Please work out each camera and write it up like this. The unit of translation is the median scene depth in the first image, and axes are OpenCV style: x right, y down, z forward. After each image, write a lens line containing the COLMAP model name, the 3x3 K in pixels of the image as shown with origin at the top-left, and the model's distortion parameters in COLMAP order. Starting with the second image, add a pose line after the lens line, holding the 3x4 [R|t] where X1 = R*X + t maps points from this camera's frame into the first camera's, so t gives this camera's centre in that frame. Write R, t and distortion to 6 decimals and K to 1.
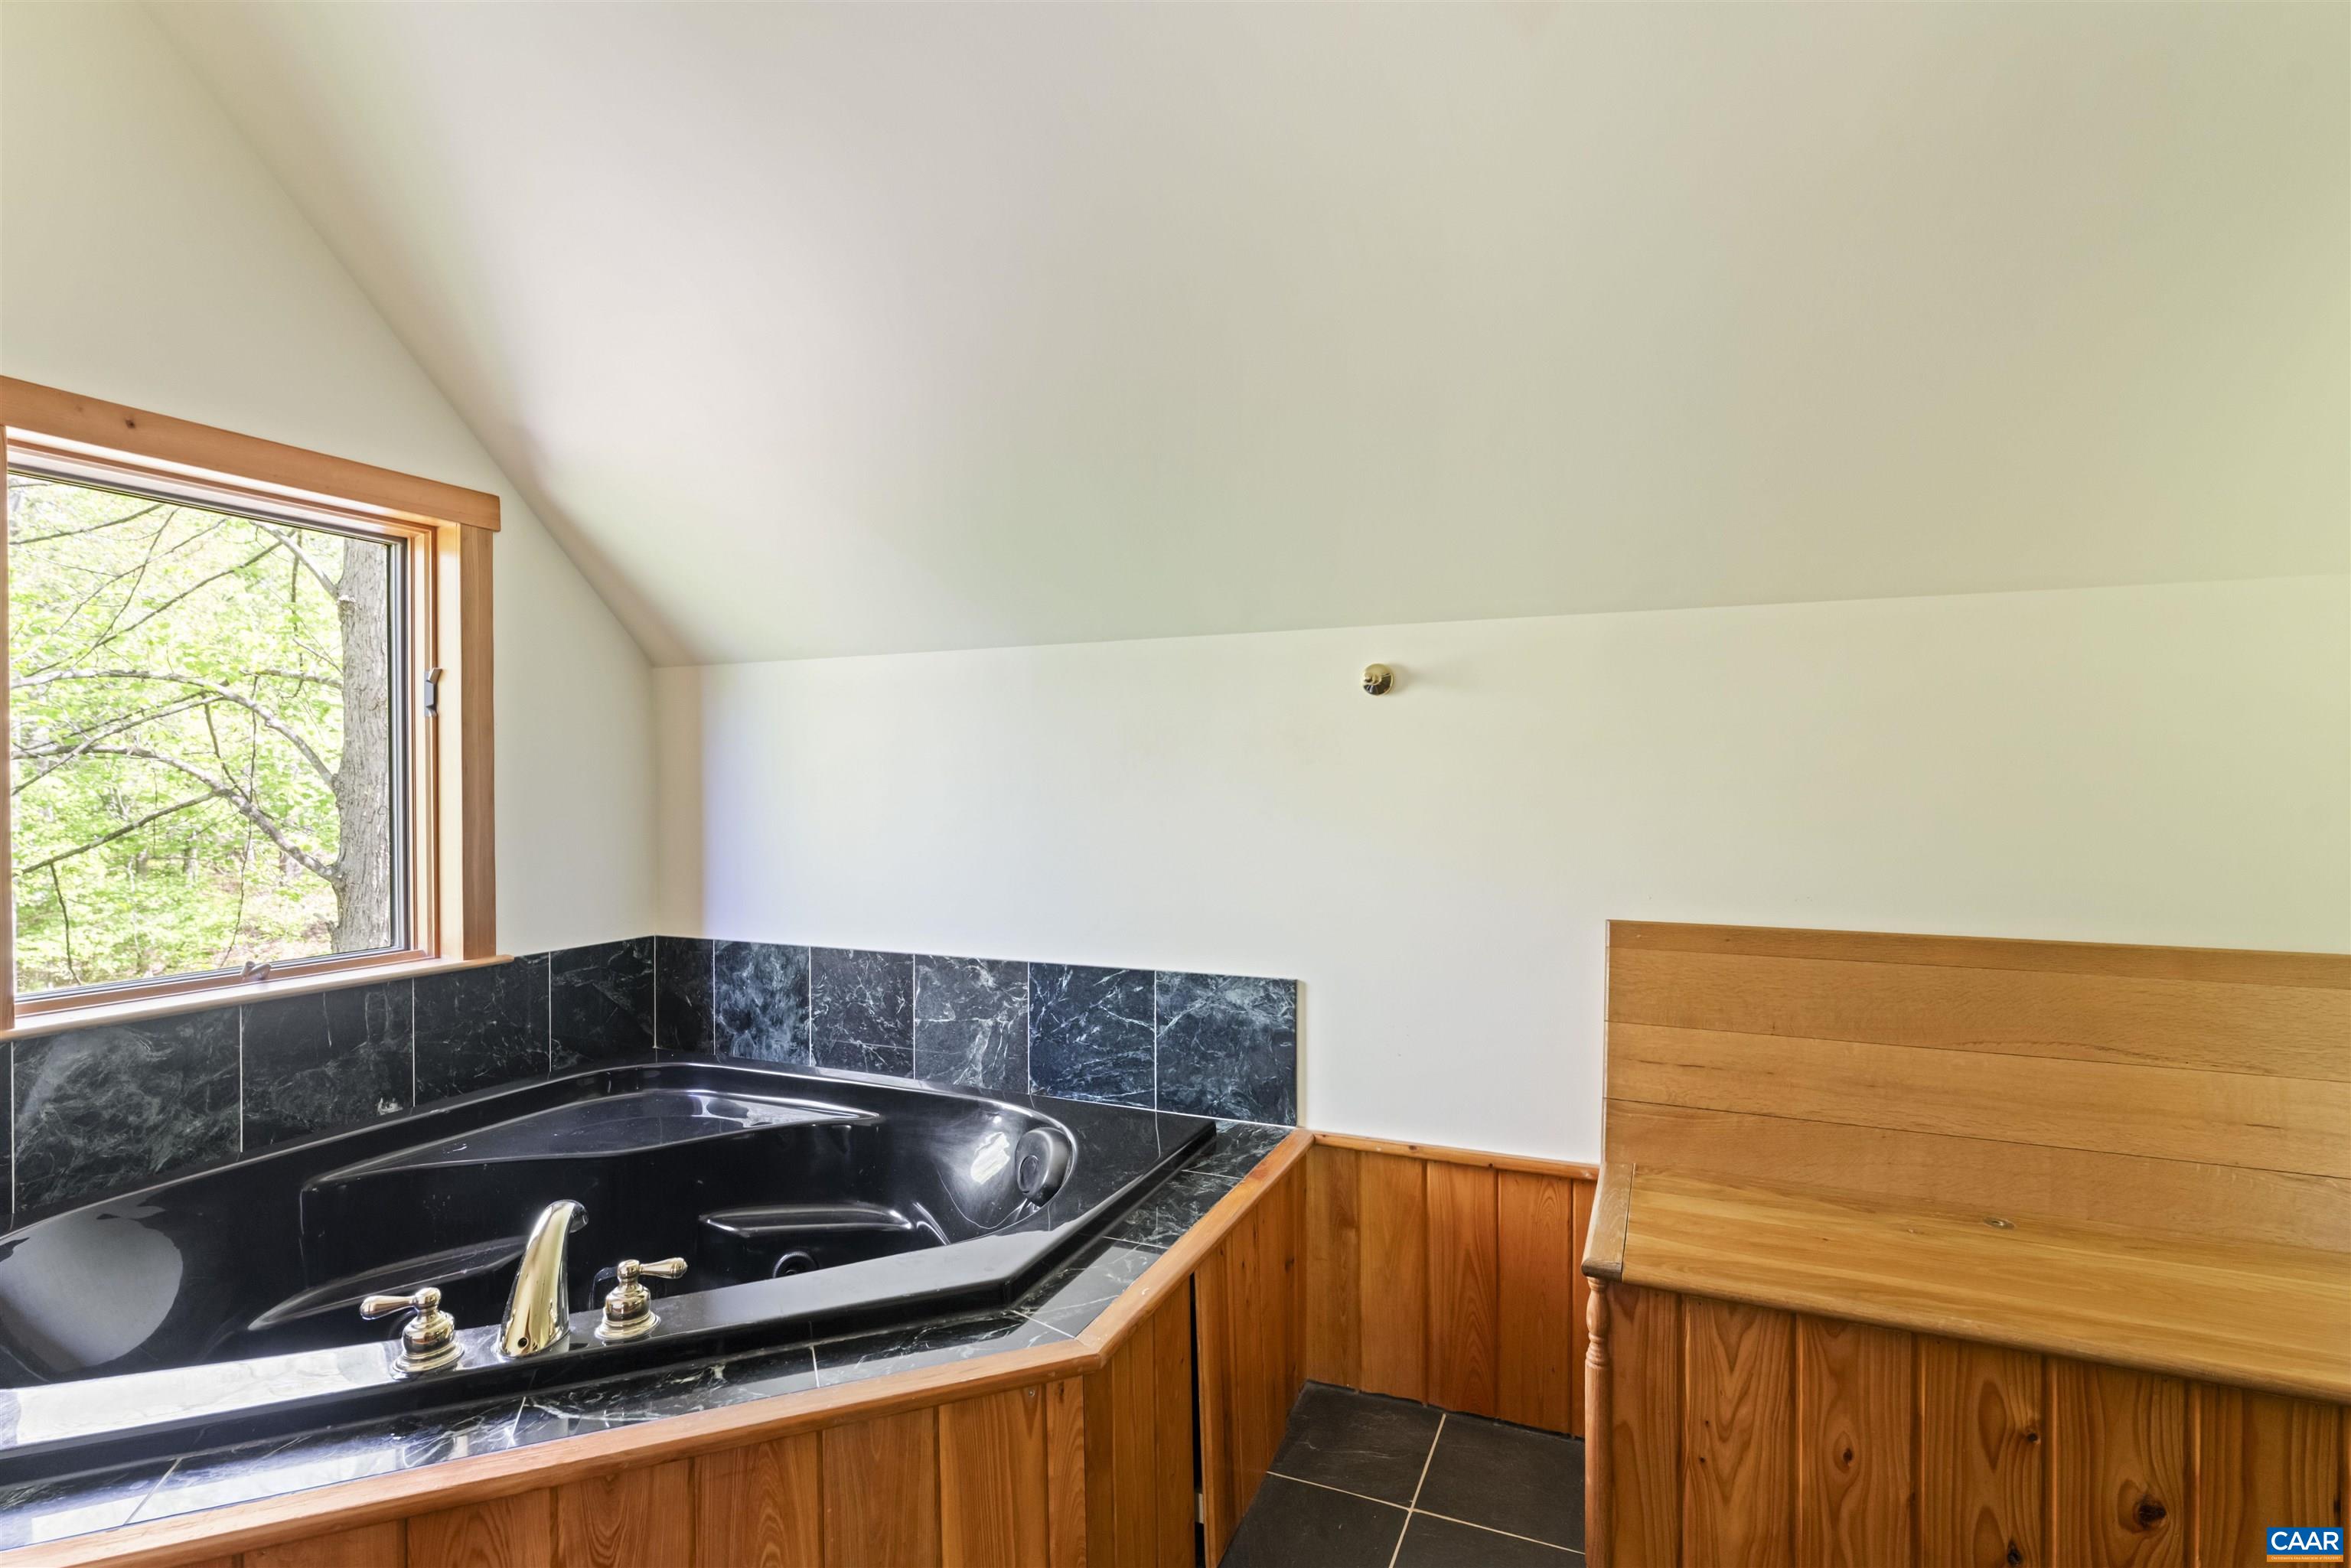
lens RADIAL K [[1078.5, 0, 1191.4], [0, 1078.5, 789.6], [0, 0, 1]] dist [-0.008754, 0.000750]
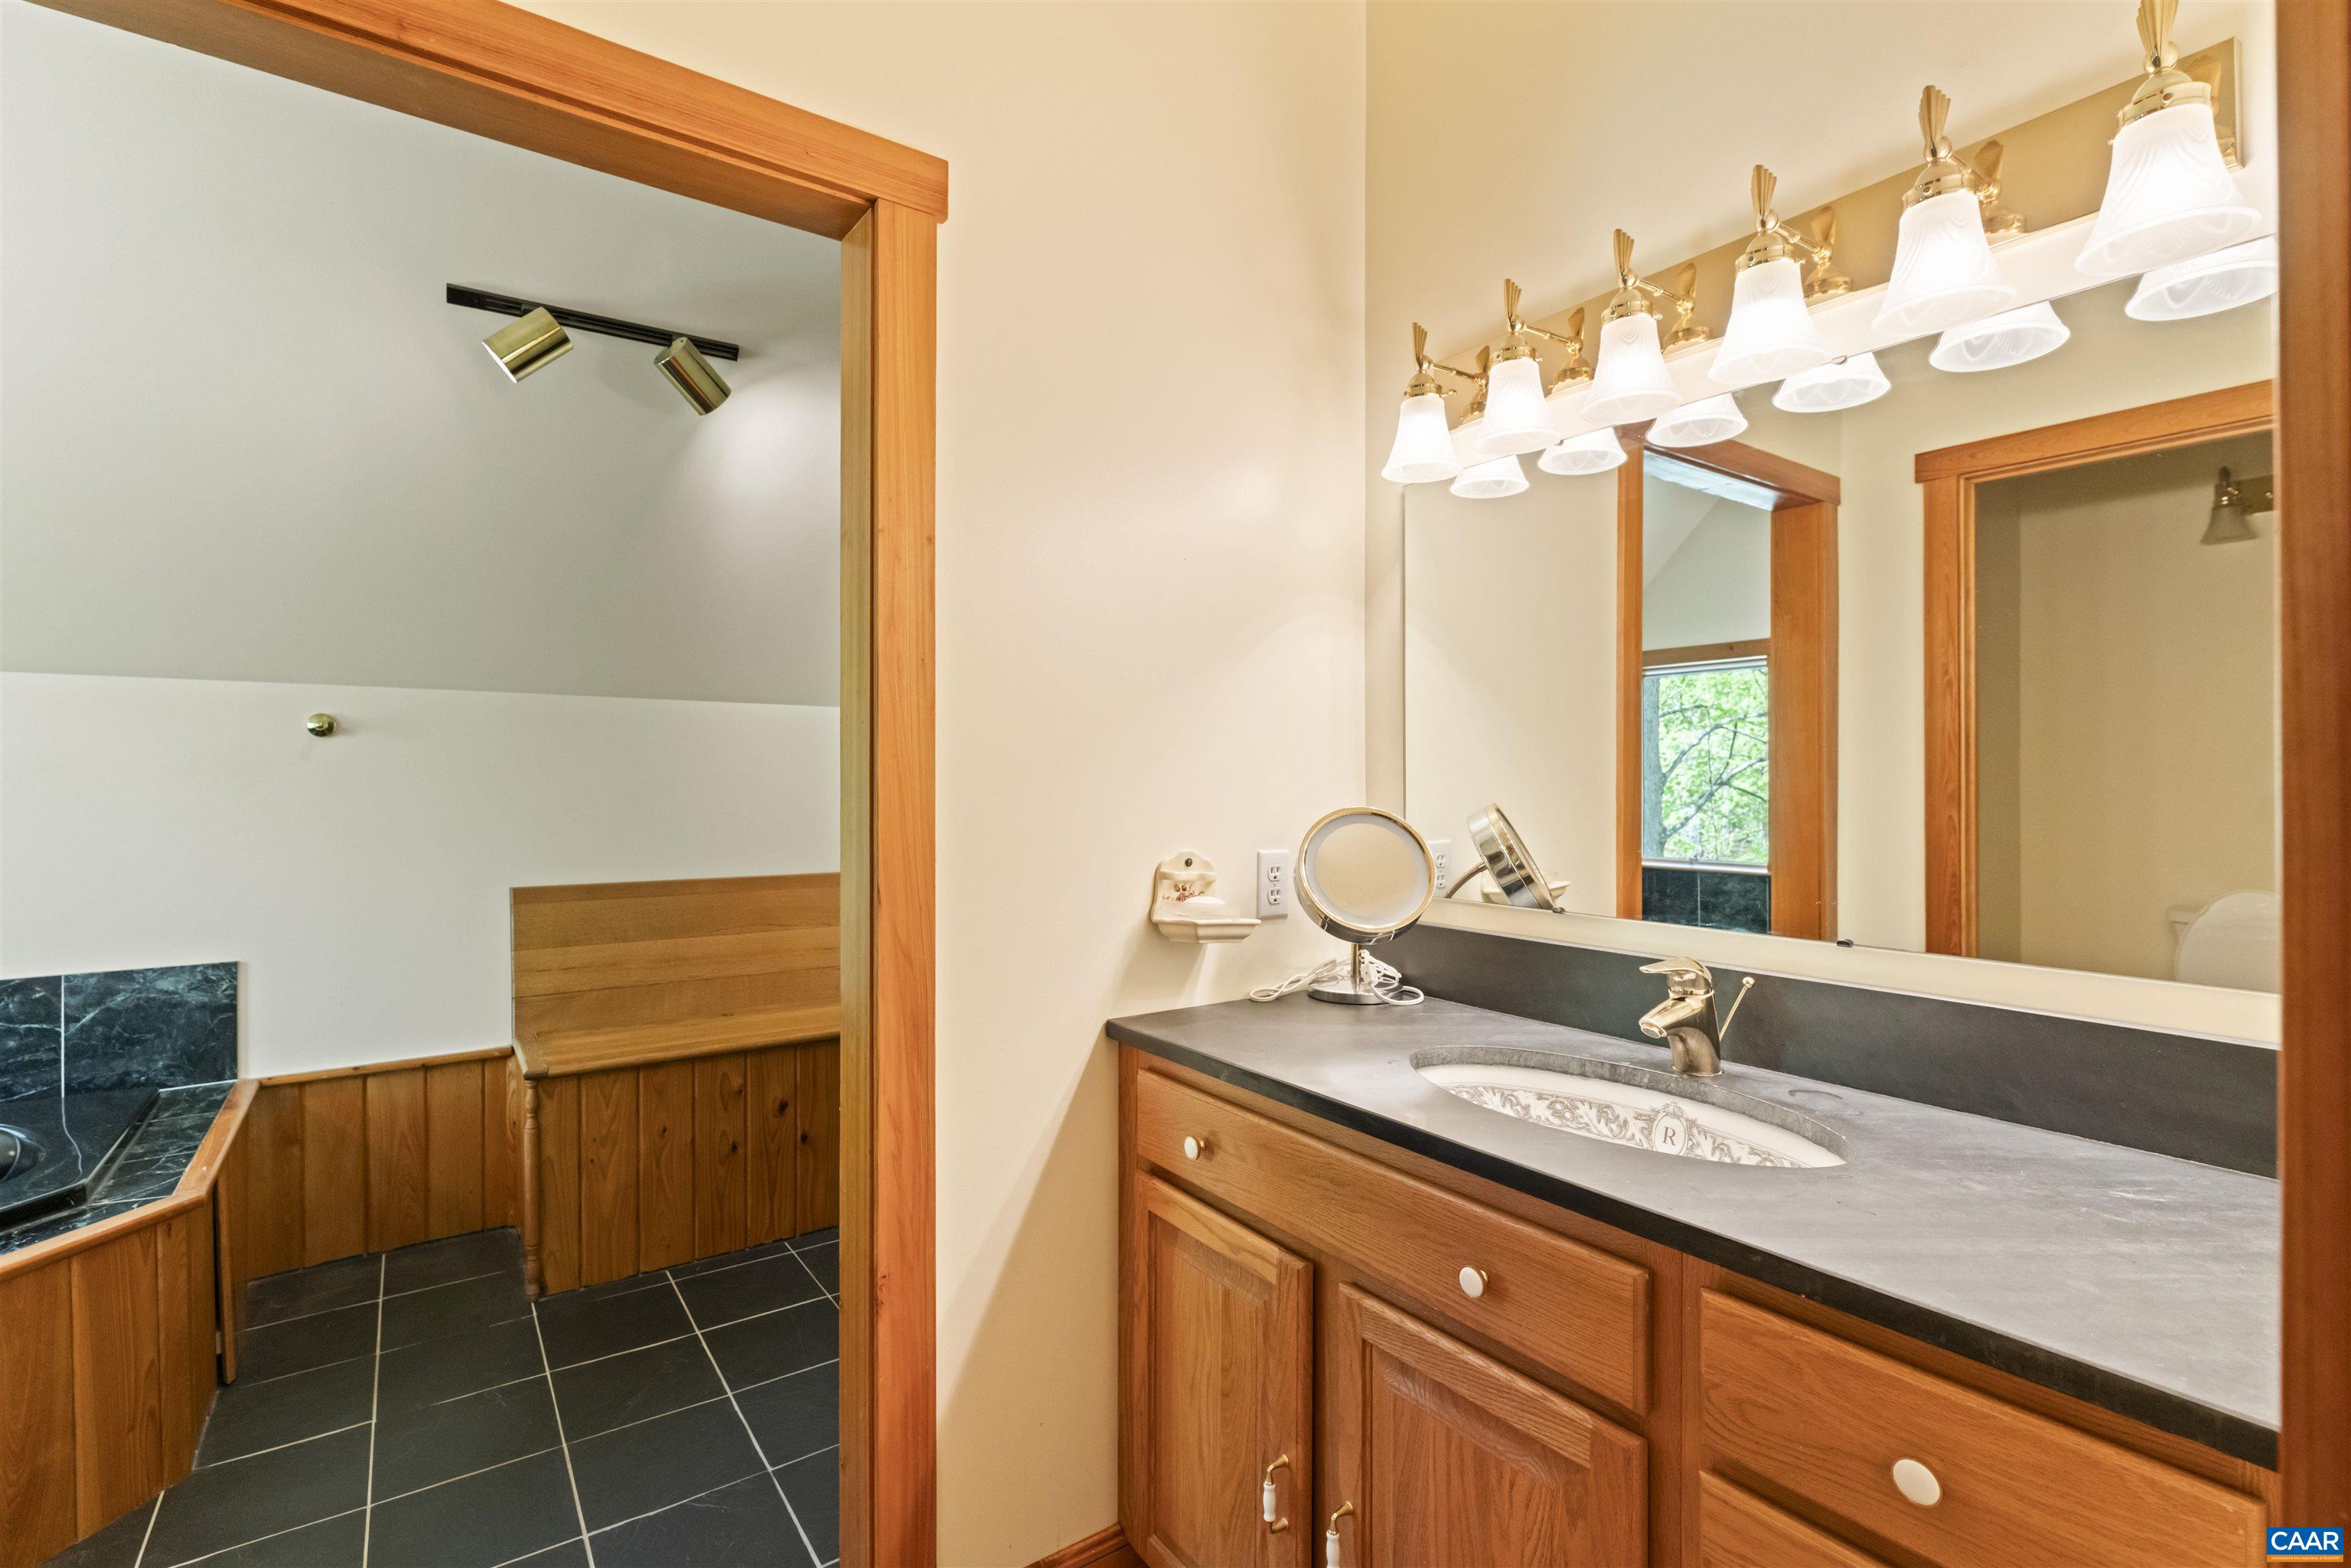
lens RADIAL K [[1078.5, 0, 1185.4], [0, 1078.5, 786.4], [0, 0, 1]] dist [-0.008754, 0.000750]
pose [[0.504251, -0.004186, 0.863547, -0.452636], [0.004017, 0.999989, 0.002502, -0.026942], [-0.863548, 0.002207, 0.504262, -0.619444]]
